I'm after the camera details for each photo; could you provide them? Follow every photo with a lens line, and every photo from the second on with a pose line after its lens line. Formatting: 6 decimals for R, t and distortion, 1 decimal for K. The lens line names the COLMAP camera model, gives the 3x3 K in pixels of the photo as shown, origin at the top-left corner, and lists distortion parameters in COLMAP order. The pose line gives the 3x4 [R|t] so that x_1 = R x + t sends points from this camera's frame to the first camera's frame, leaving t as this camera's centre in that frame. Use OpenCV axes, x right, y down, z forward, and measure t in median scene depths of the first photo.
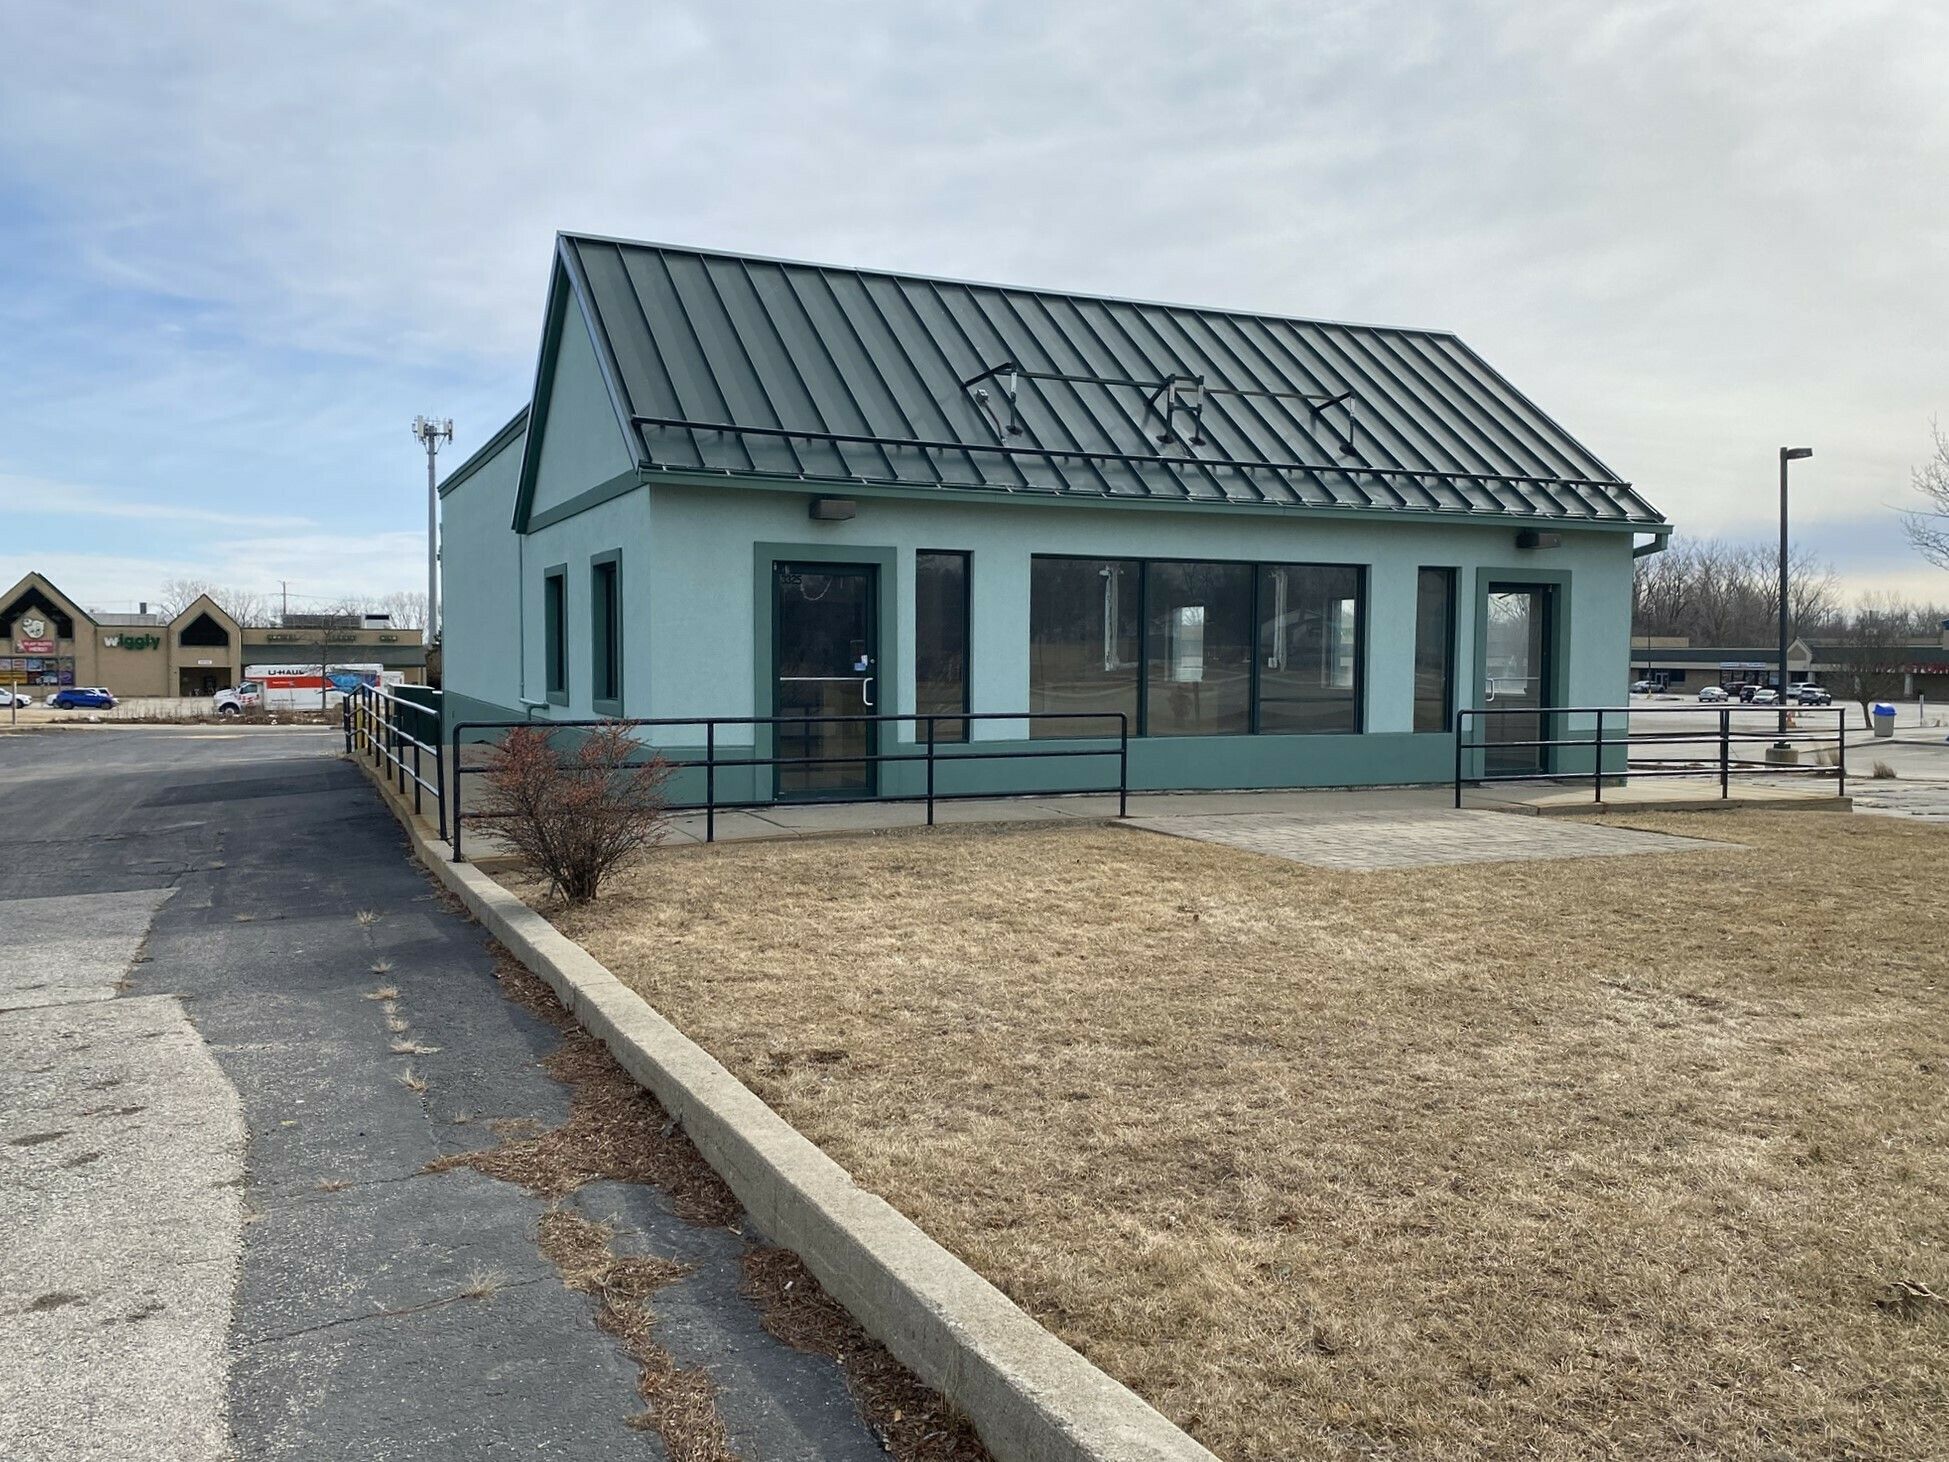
lens RADIAL K [[1485.8, 0, 974.5], [0, 1485.8, 731.0], [0, 0, 1]] dist [0.150170, -0.117053]
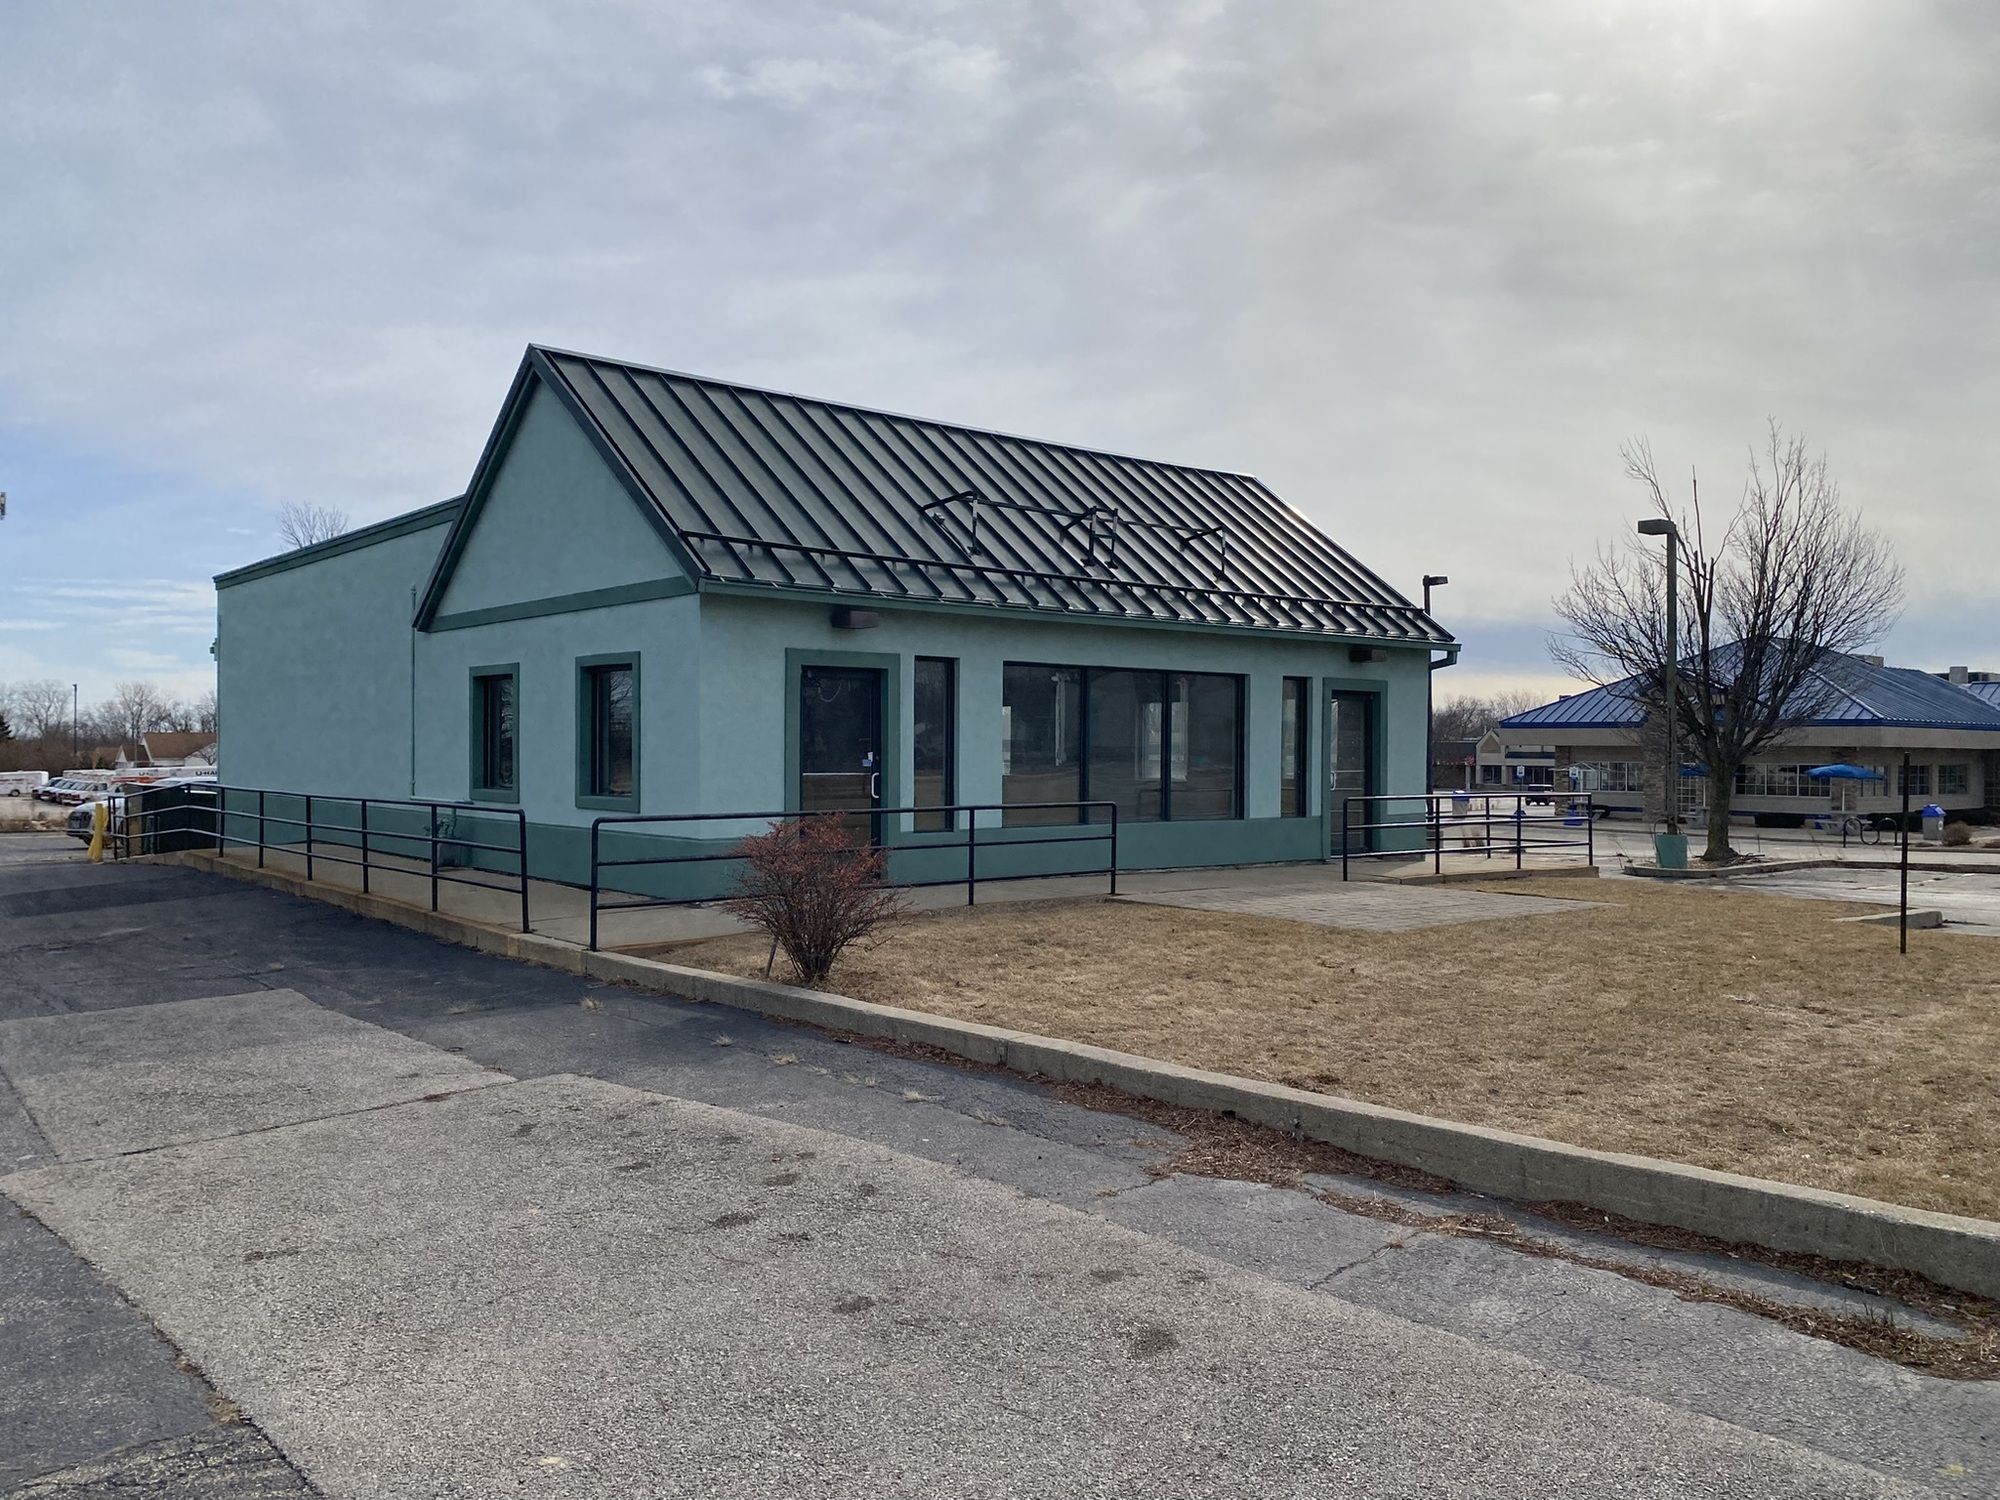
lens RADIAL K [[1473.5, 0, 1000.0], [0, 1473.5, 750.0], [0, 0, 1]] dist [0.233137, -0.000072]
pose [[0.958259, 0.000371, 0.285902, -0.258666], [0.011788, 0.999098, -0.040806, -0.006470], [-0.285660, 0.042473, 0.957389, -0.055183]]
